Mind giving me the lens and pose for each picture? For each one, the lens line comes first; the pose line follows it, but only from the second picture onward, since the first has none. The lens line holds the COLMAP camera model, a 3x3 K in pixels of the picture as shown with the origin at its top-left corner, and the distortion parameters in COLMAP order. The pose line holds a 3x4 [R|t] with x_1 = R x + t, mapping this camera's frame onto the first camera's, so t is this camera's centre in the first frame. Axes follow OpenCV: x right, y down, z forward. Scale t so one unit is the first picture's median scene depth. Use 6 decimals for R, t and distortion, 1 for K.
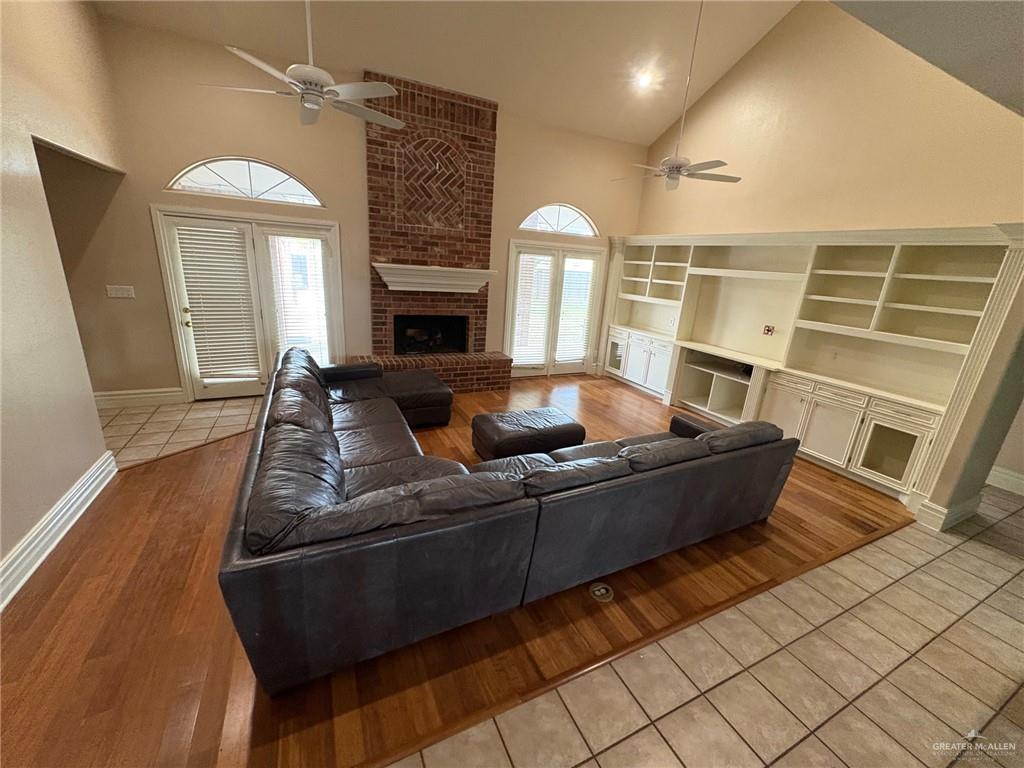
lens RADIAL K [[407.7, 0, 511.6], [0, 407.7, 384.8], [0, 0, 1]] dist [-0.001327, 0.000634]
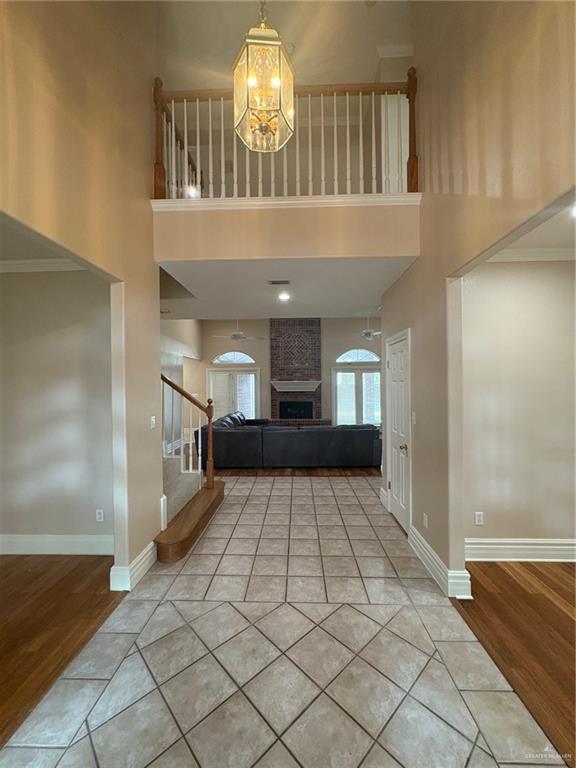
lens RADIAL K [[305.7, 0, 289.0], [0, 305.7, 380.7], [0, 0, 1]] dist [-0.001327, 0.000634]
pose [[0.883850, -0.081934, -0.460538, 0.618673], [-0.068248, 0.951417, -0.300245, 0.256074], [0.462764, 0.296803, 0.835319, -0.530205]]
